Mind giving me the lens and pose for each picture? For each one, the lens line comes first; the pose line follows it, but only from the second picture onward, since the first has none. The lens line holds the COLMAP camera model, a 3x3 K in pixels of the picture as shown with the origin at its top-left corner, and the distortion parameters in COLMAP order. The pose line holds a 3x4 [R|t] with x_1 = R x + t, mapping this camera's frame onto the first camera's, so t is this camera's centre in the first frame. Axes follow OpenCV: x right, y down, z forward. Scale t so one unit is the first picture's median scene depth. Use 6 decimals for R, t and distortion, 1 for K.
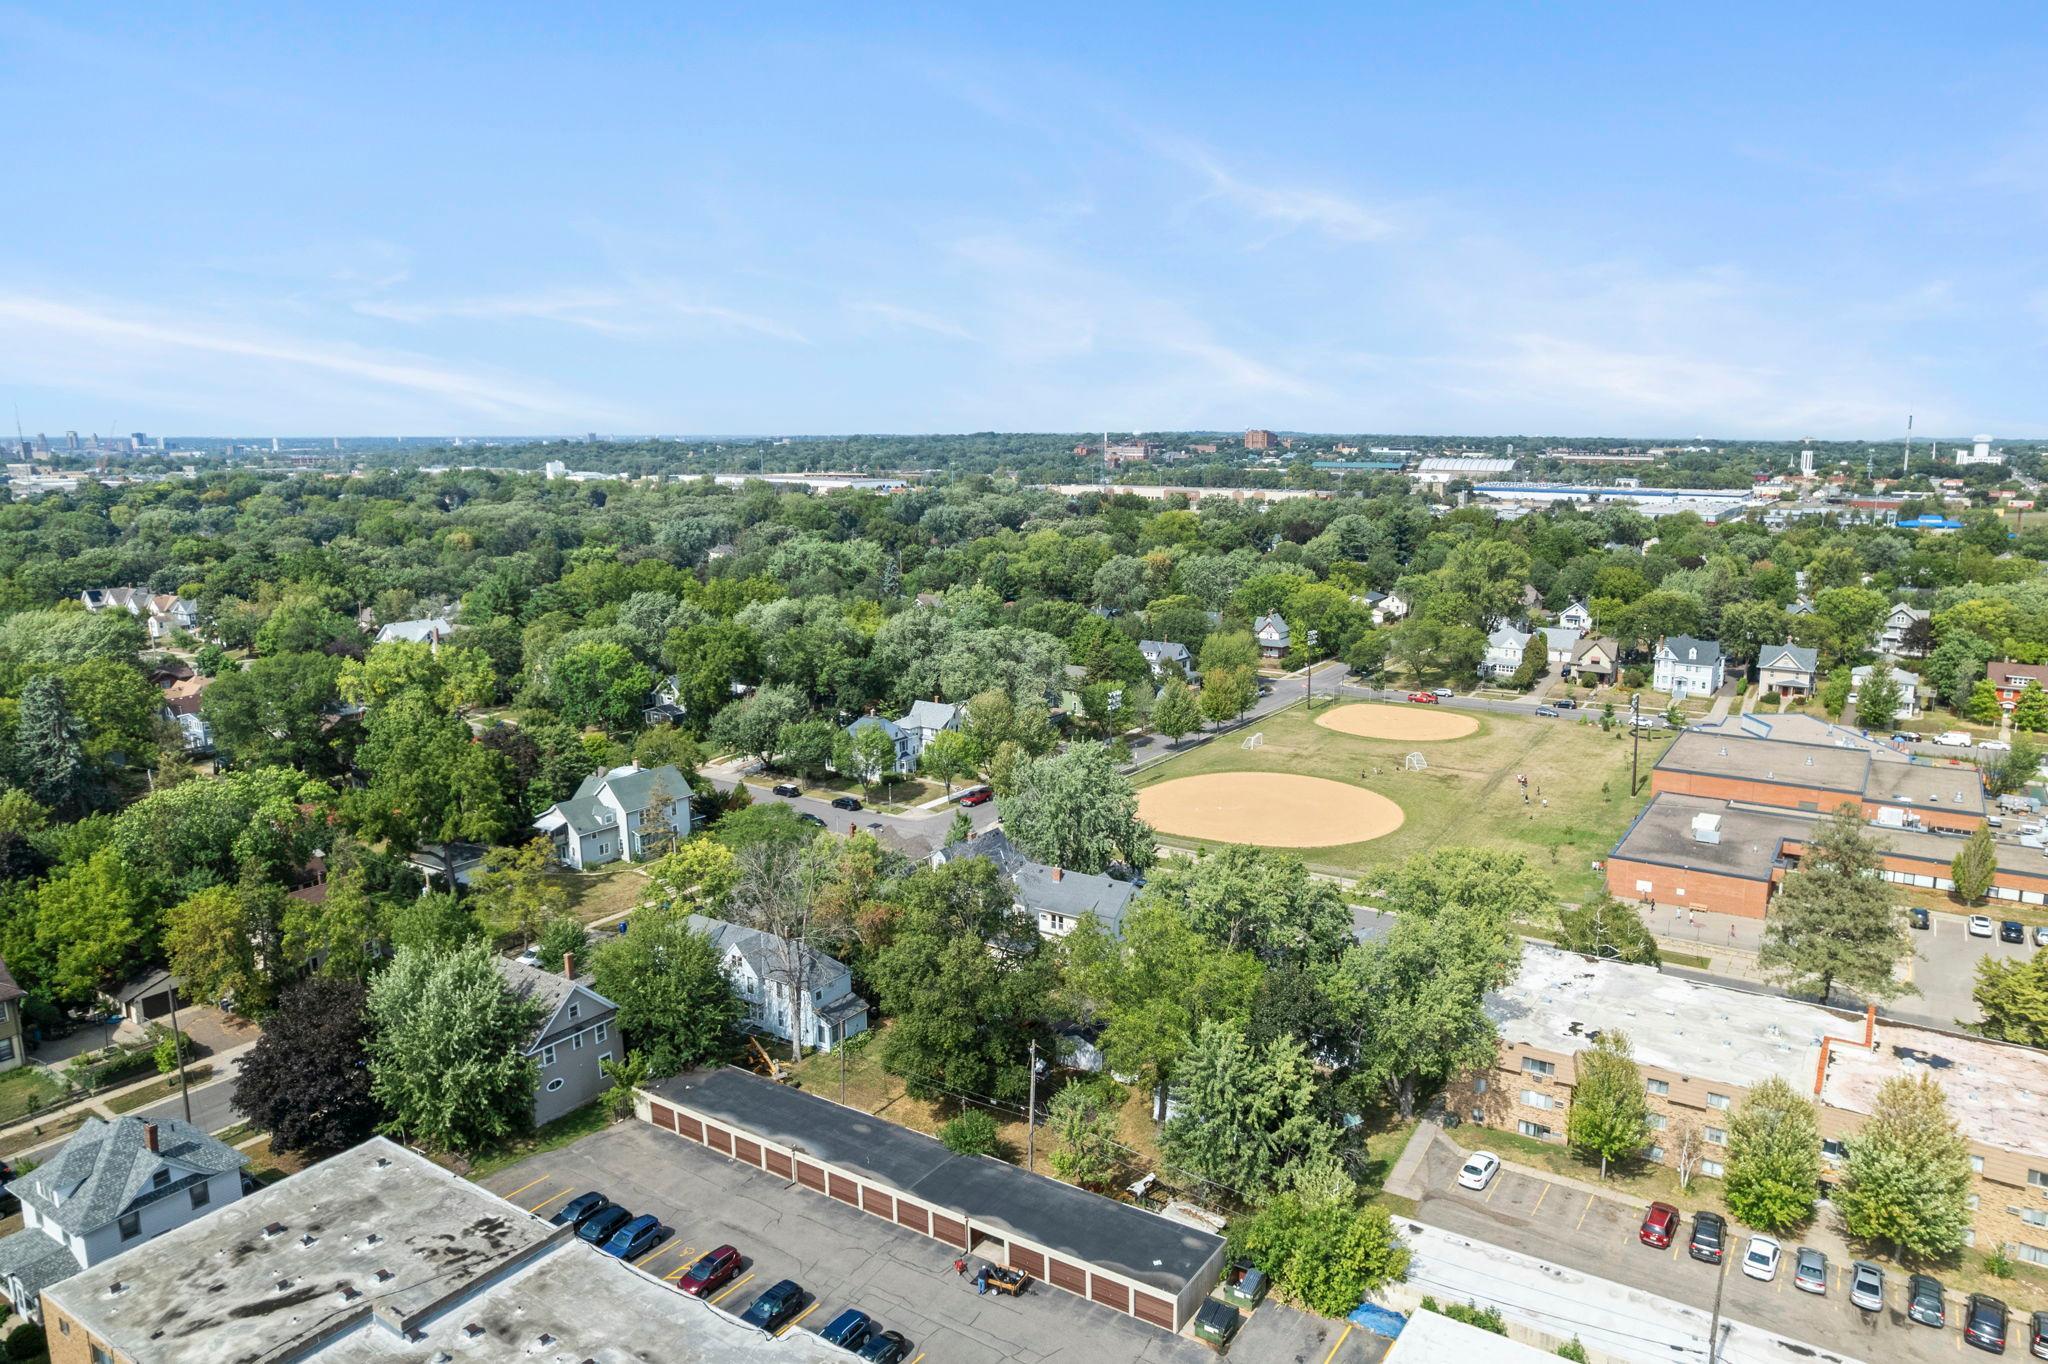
lens RADIAL K [[1348.8, 0, 1055.2], [0, 1348.8, 658.6], [0, 0, 1]] dist [-0.074543, 0.064258]
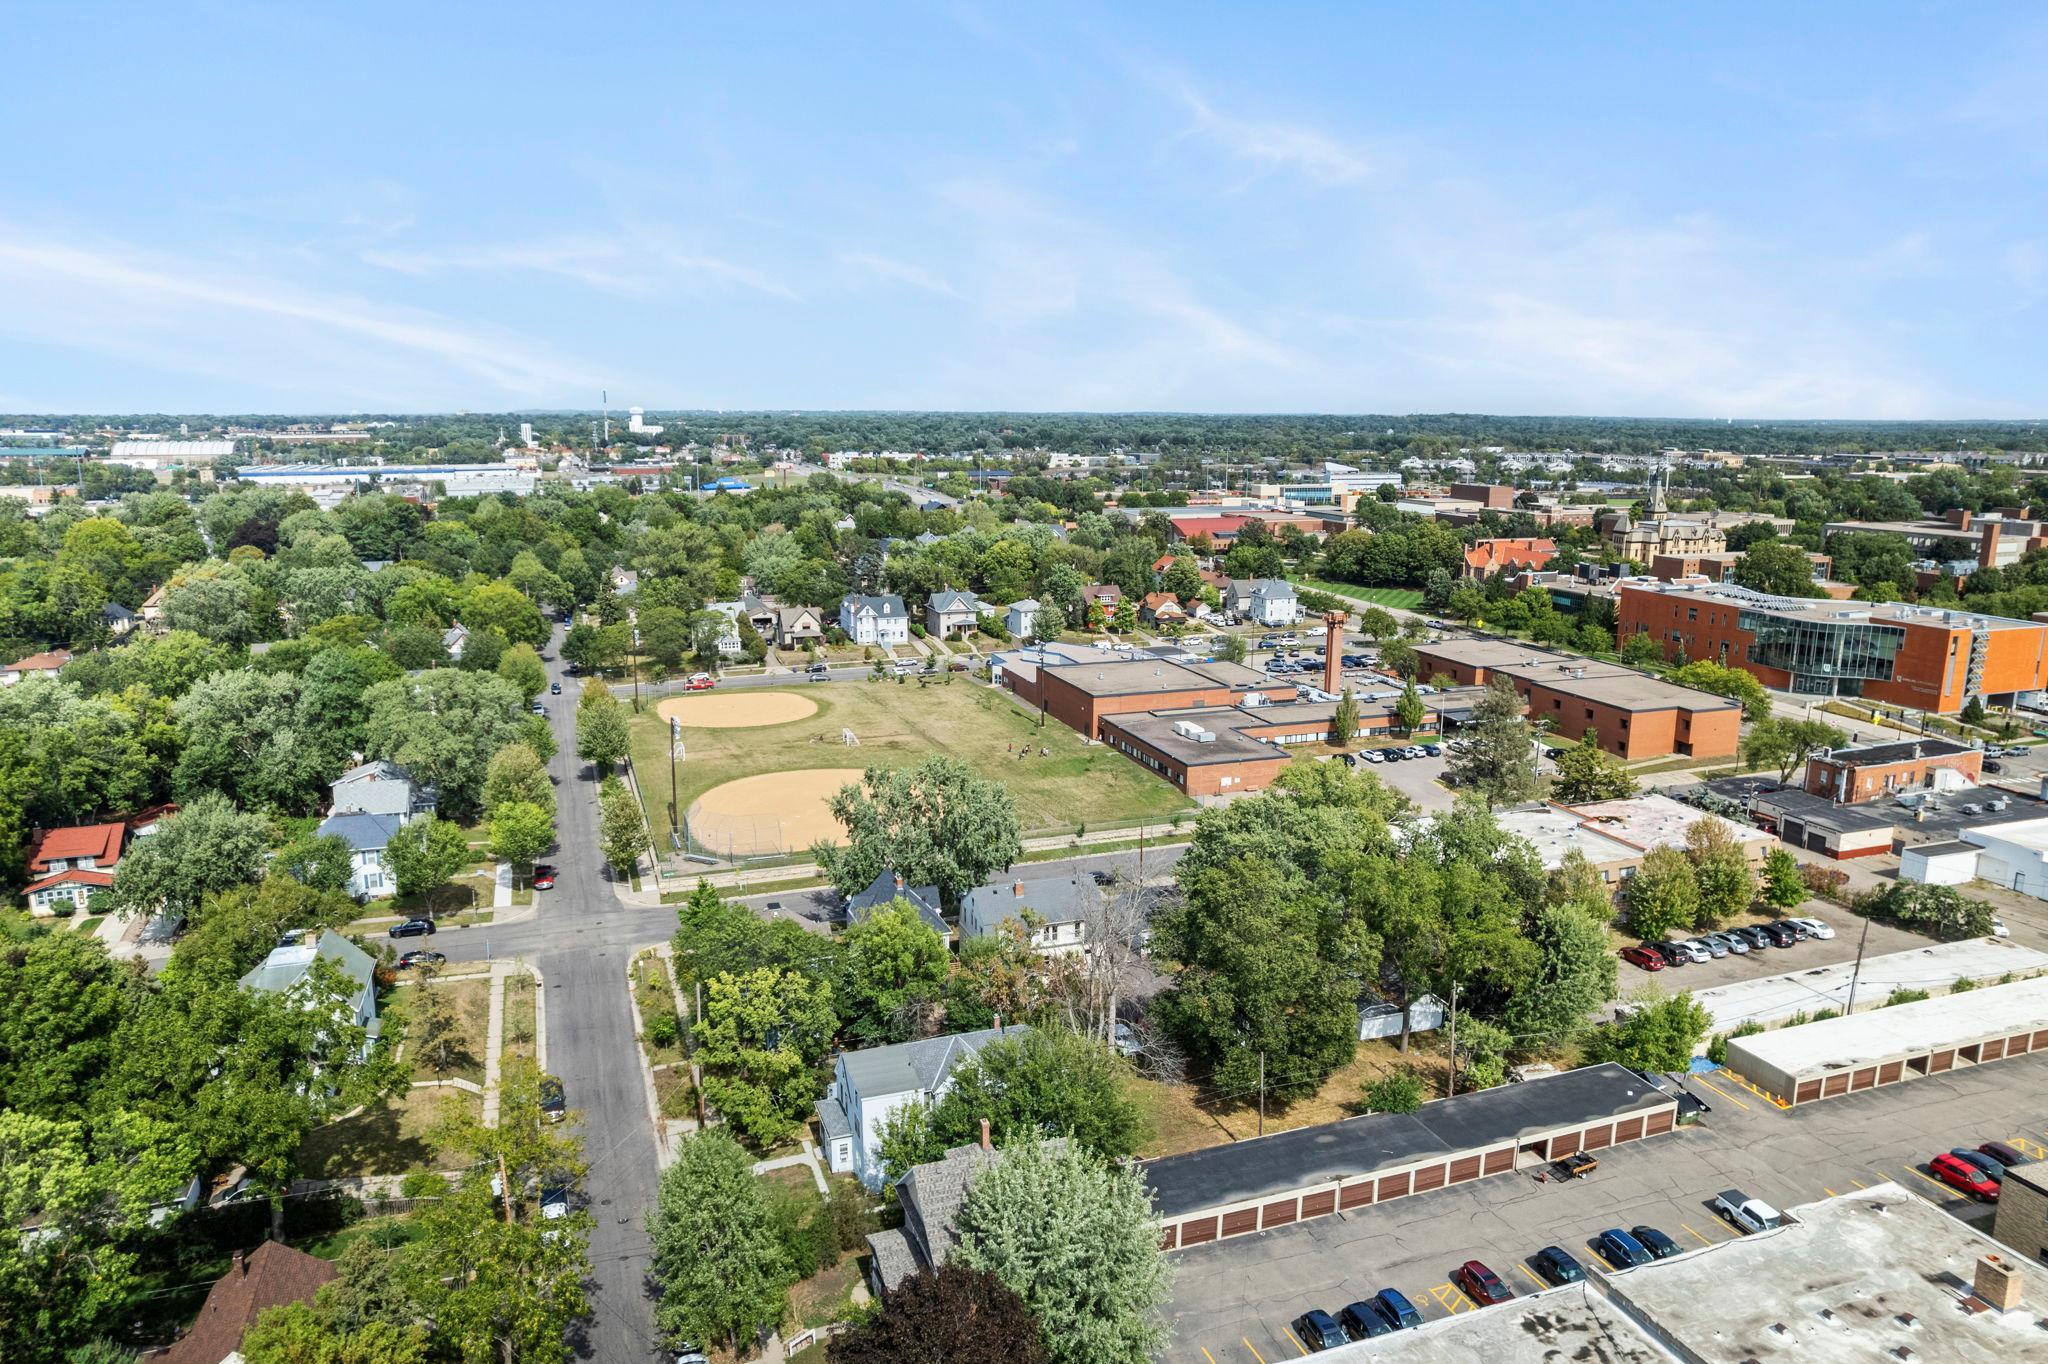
lens RADIAL K [[1334.9, 0, 1024.0], [0, 1334.9, 682.0], [0, 0, 1]] dist [-0.071623, 0.062697]
pose [[0.615606, -0.159483, 0.771748, -0.575983], [0.130472, 0.986419, 0.099771, -0.067184], [-0.777179, 0.039272, 0.628053, 0.310749]]
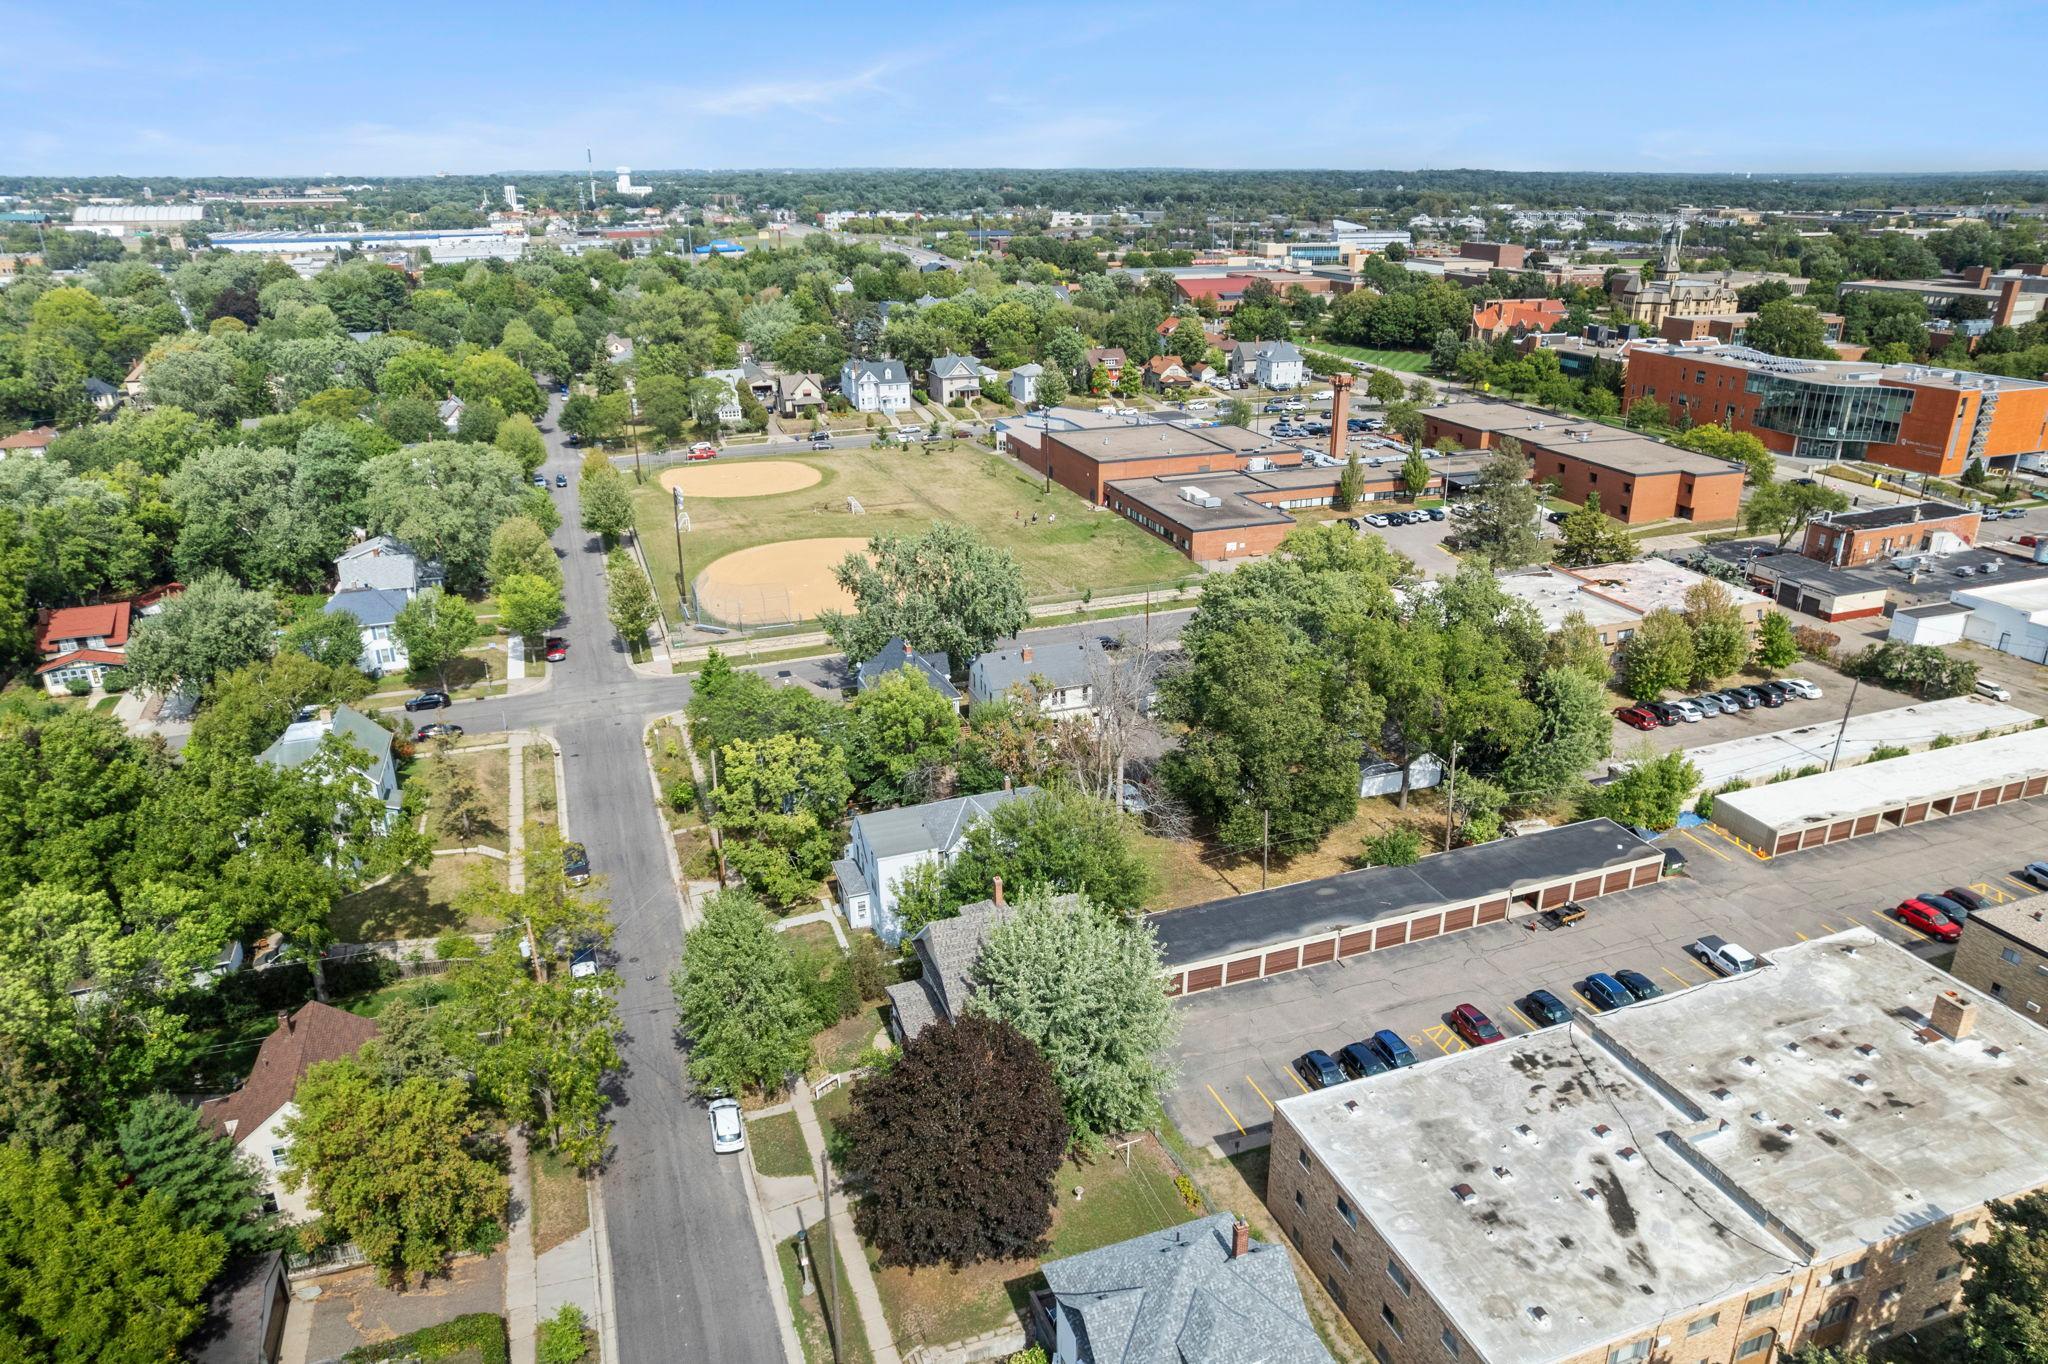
lens RADIAL K [[1308.1, 0, 1045.6], [0, 1308.1, 696.2], [0, 0, 1]] dist [-0.072791, 0.061353]
pose [[0.603432, -0.306455, 0.736176, -0.565077], [0.136949, 0.949315, 0.282924, -0.063925], [-0.785566, -0.069907, 0.614816, 0.322240]]
